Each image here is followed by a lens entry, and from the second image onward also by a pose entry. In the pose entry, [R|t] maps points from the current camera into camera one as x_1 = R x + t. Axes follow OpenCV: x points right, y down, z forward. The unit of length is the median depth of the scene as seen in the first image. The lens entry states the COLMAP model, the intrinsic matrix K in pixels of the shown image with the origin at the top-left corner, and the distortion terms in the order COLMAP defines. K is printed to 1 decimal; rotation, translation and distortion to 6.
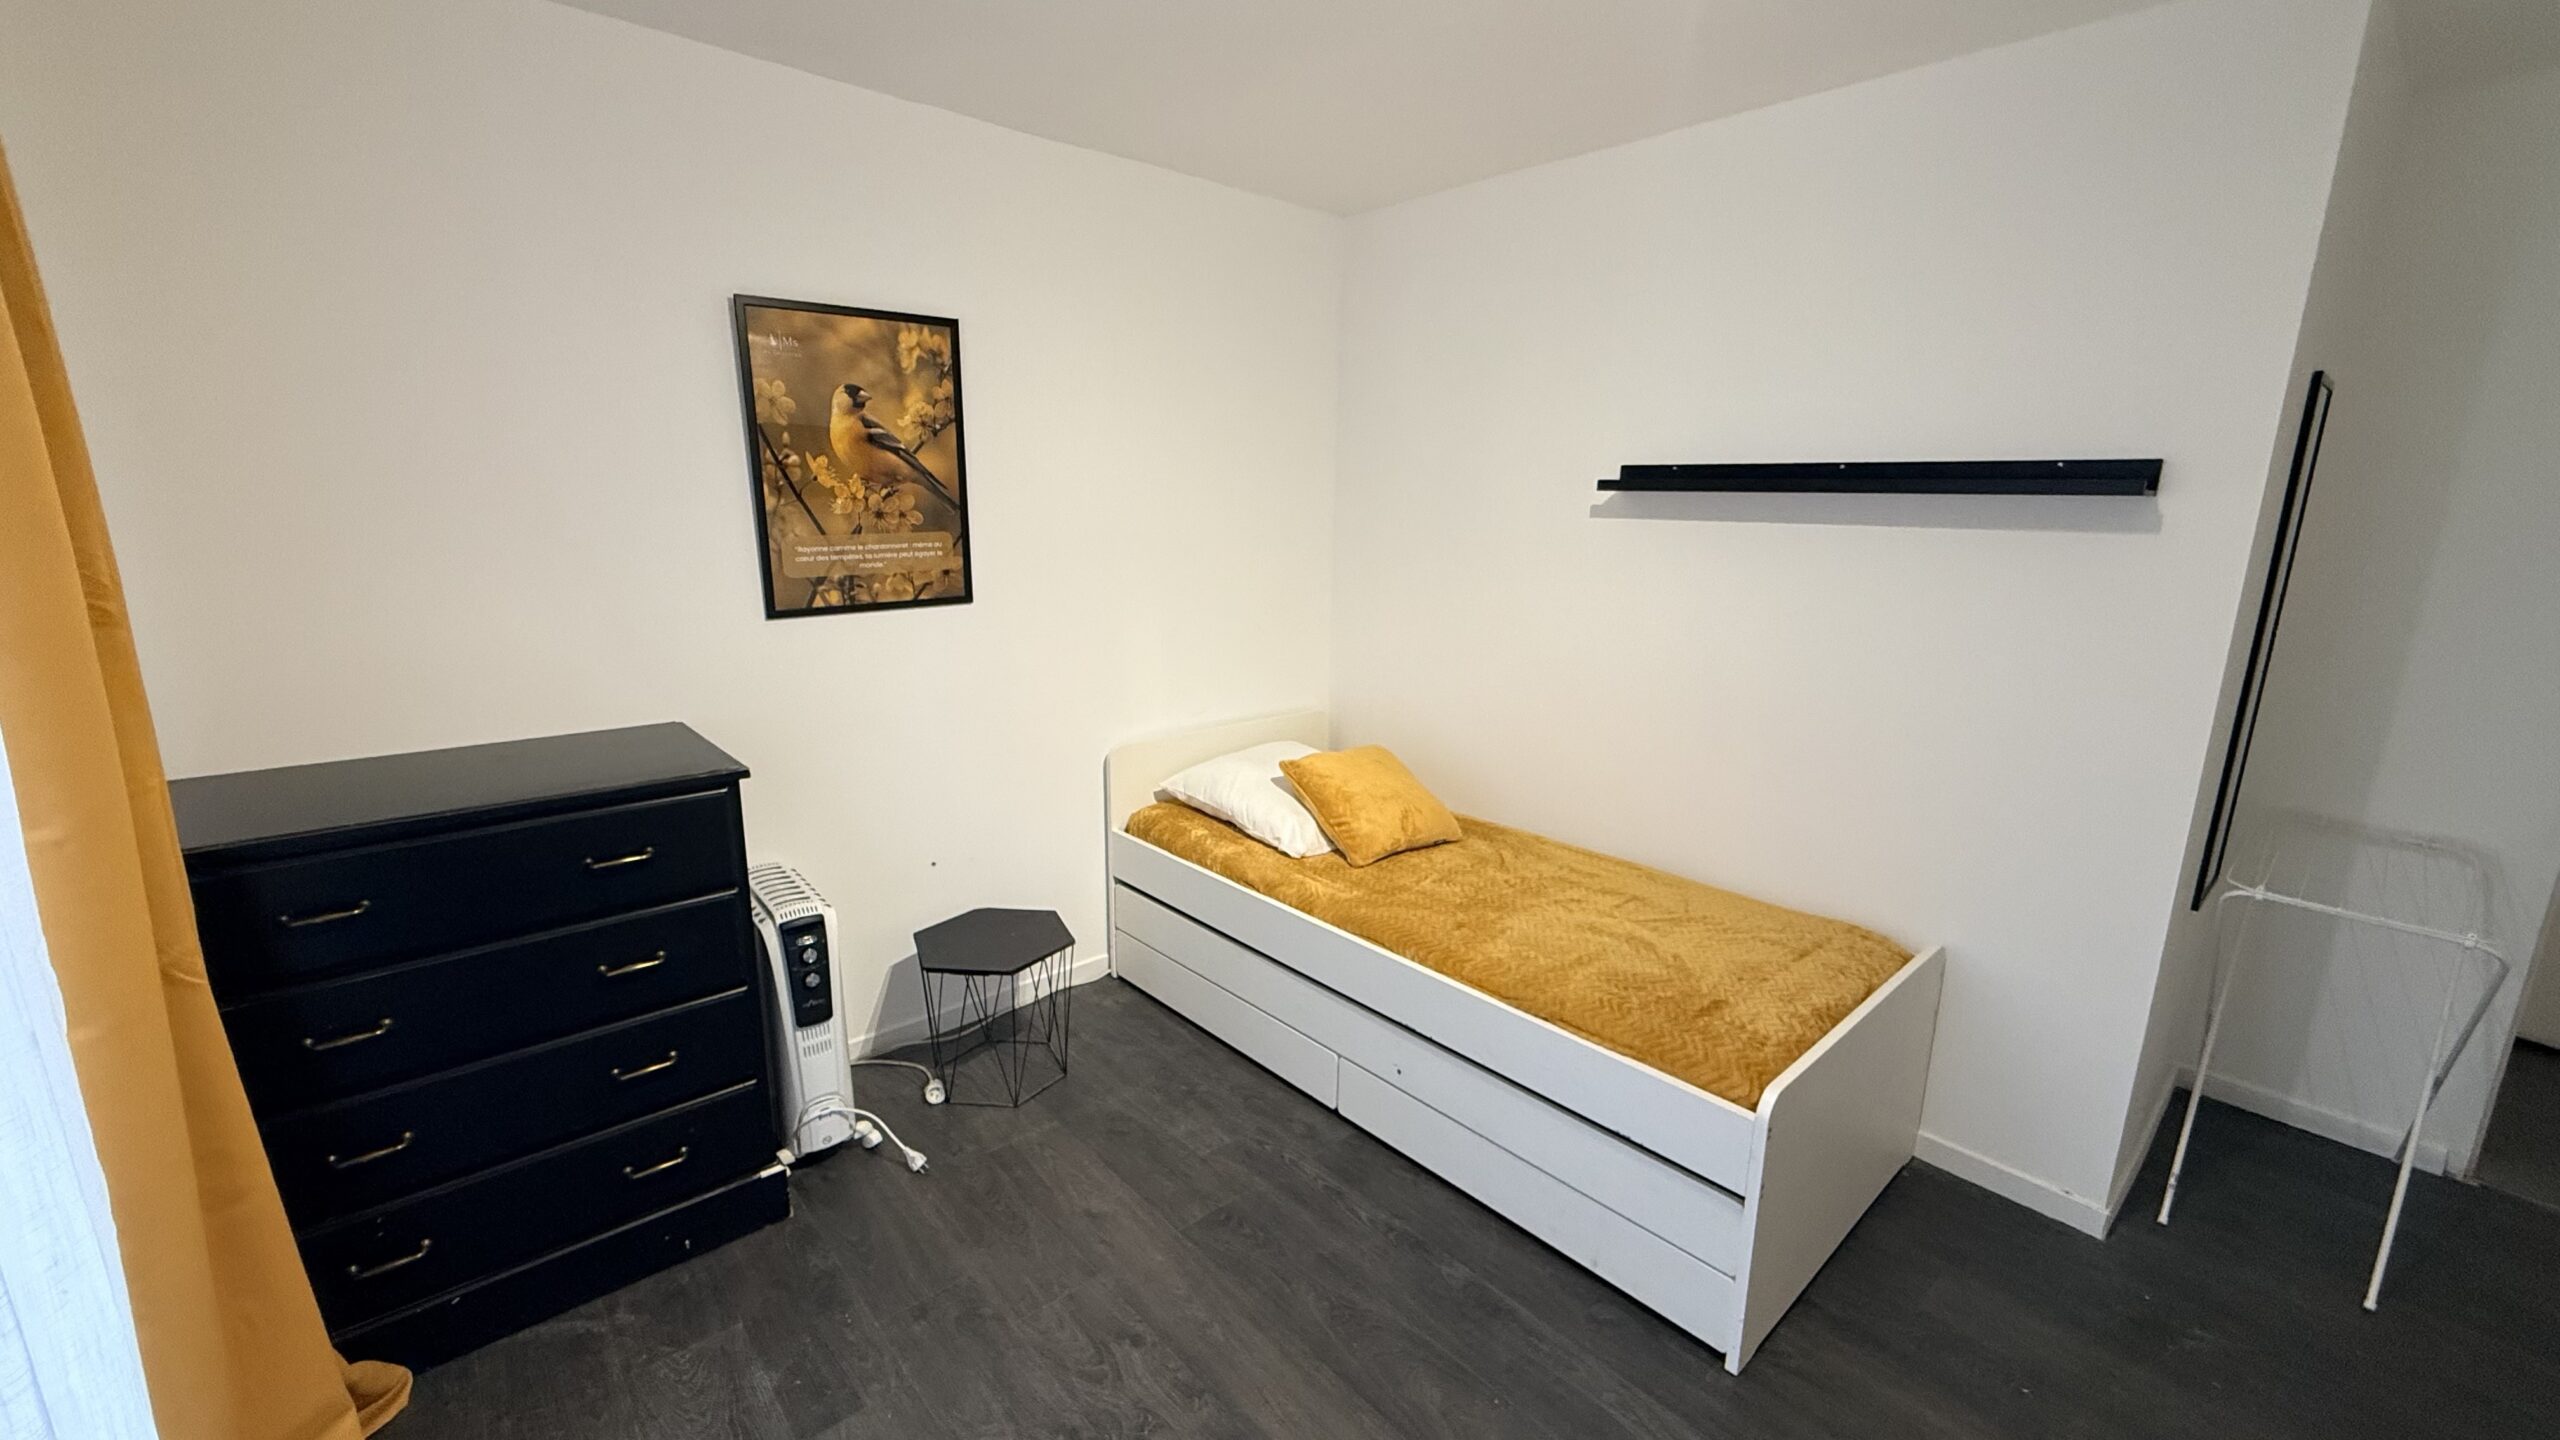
lens RADIAL K [[1019.0, 0, 1277.7], [0, 1019.0, 719.9], [0, 0, 1]] dist [0.000678, -0.000071]
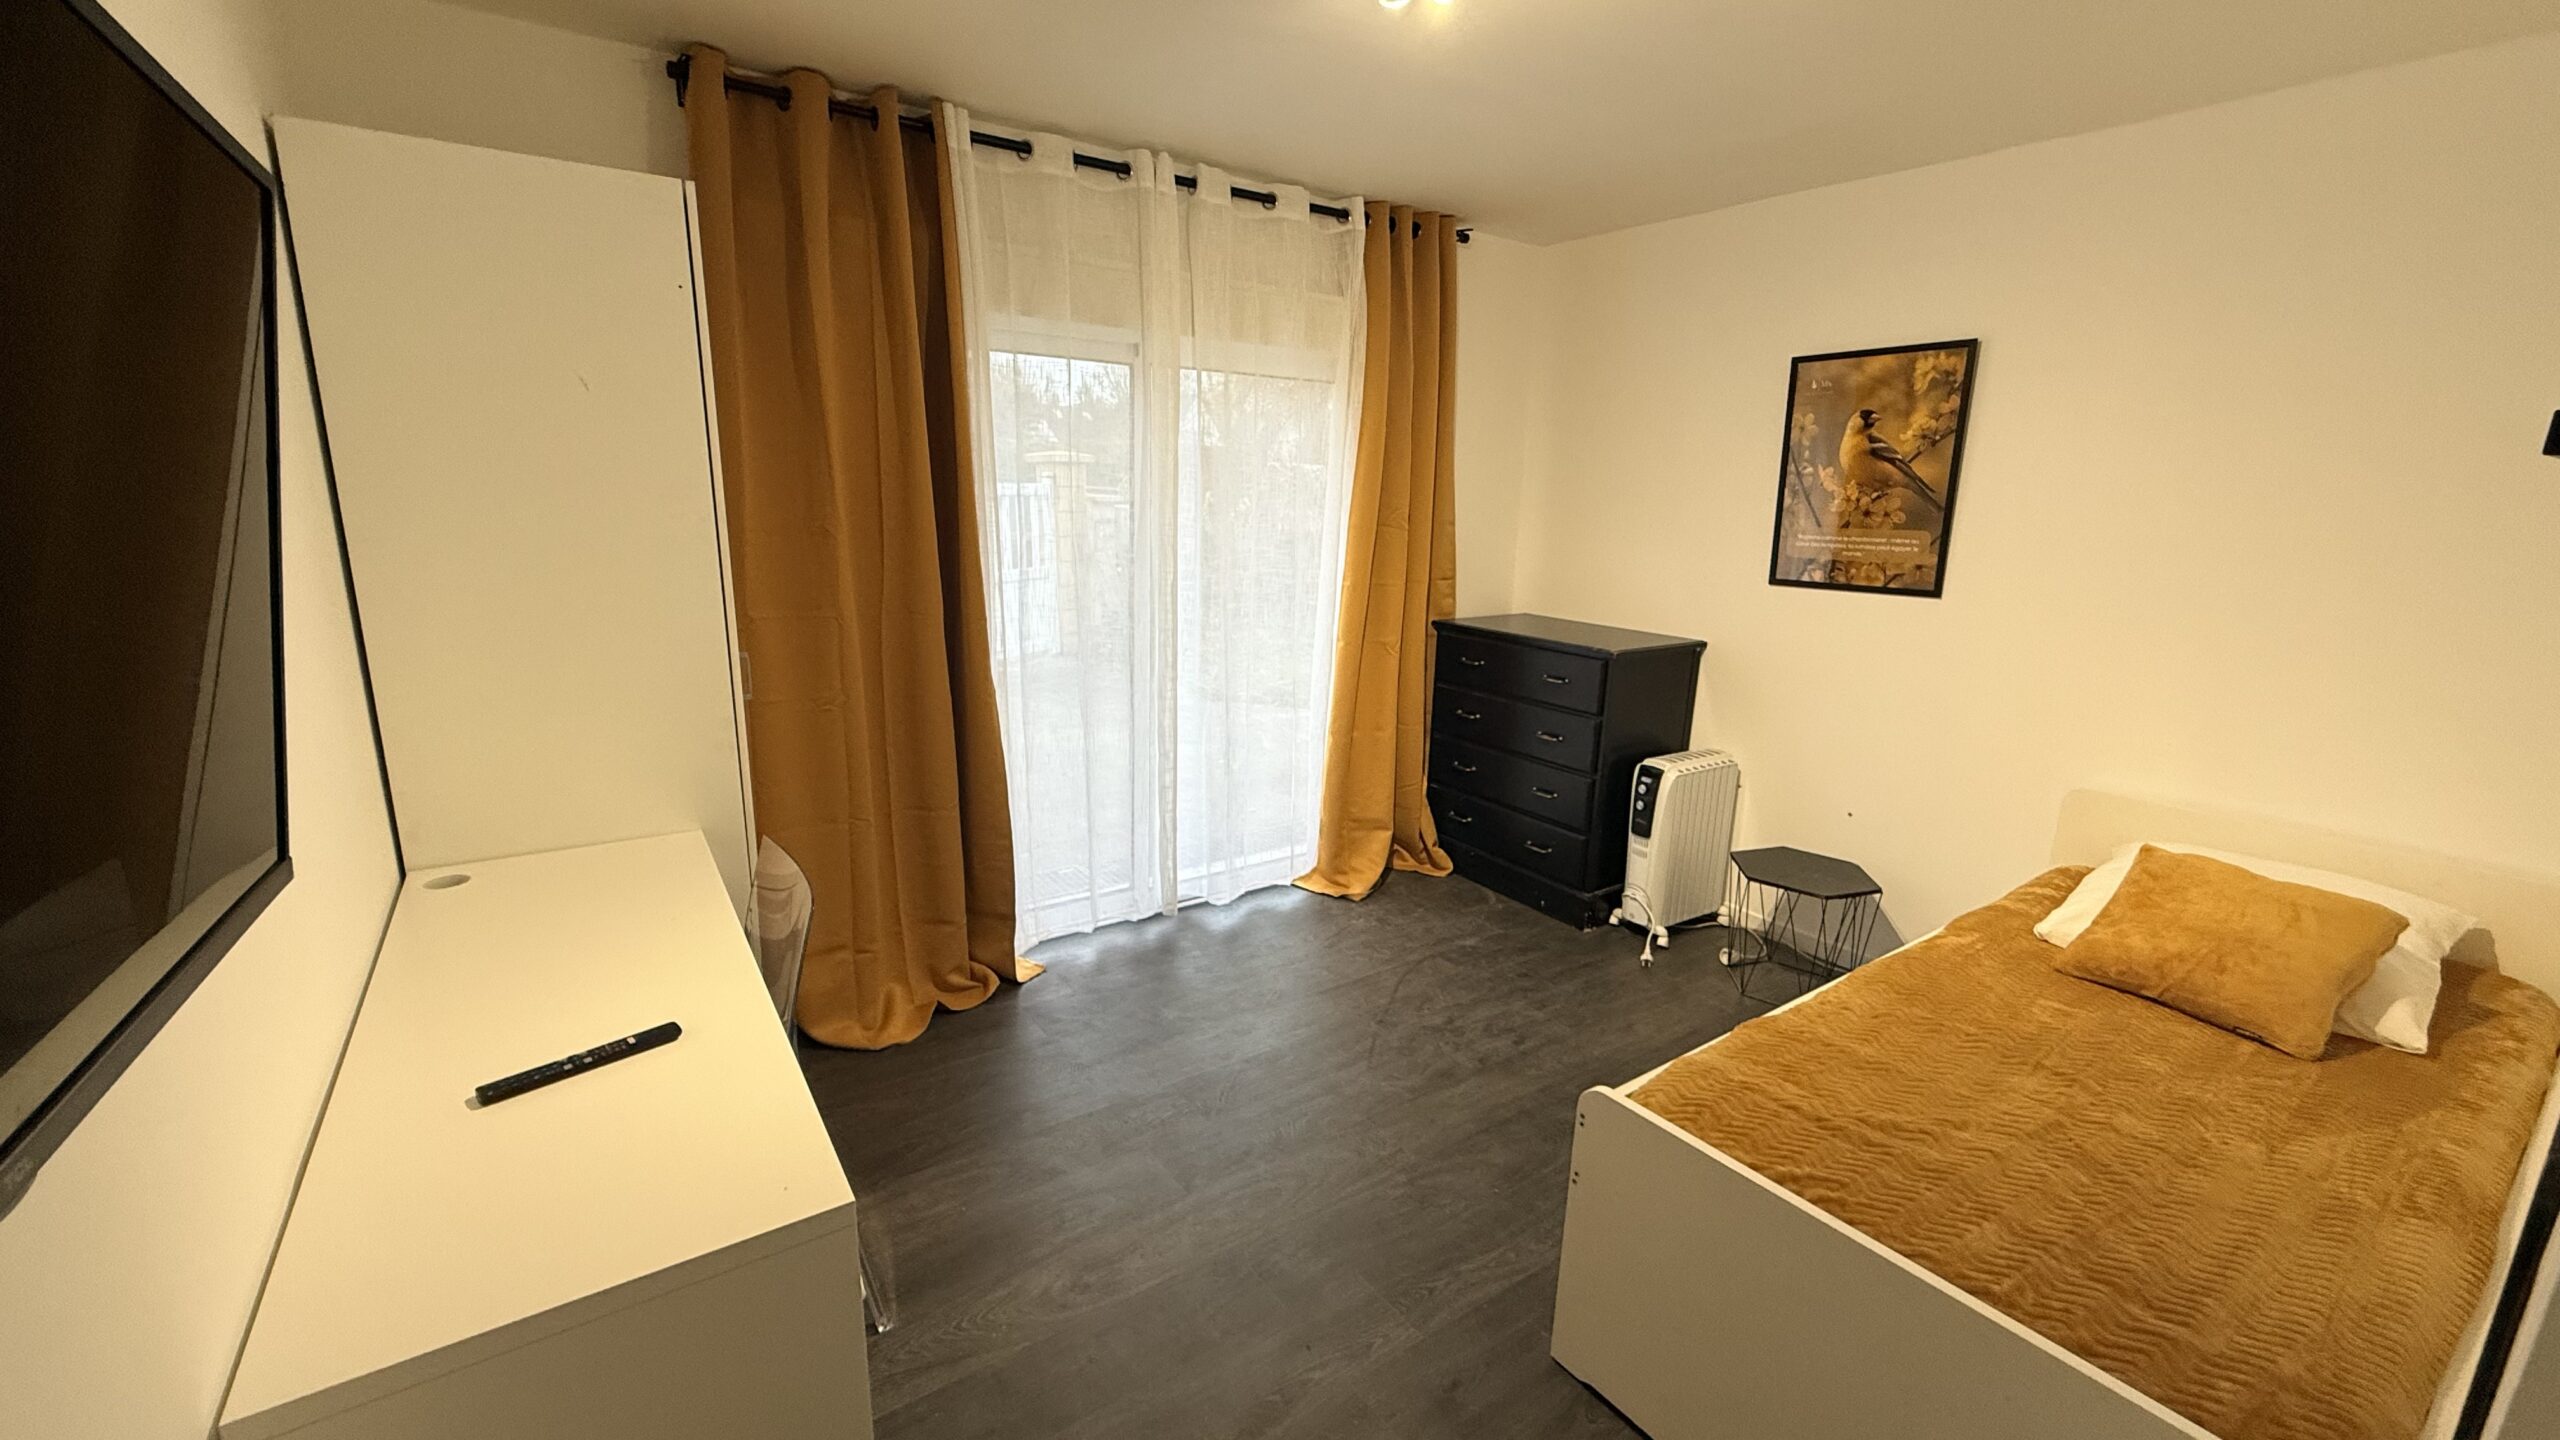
lens RADIAL K [[1019.0, 0, 1278.3], [0, 1019.0, 721.2], [0, 0, 1]] dist [0.000678, -0.000071]
pose [[-0.115835, 0.208341, -0.971173, 0.938273], [-0.242991, 0.942101, 0.231087, -0.077210], [0.963088, 0.262754, -0.058503, 0.455176]]
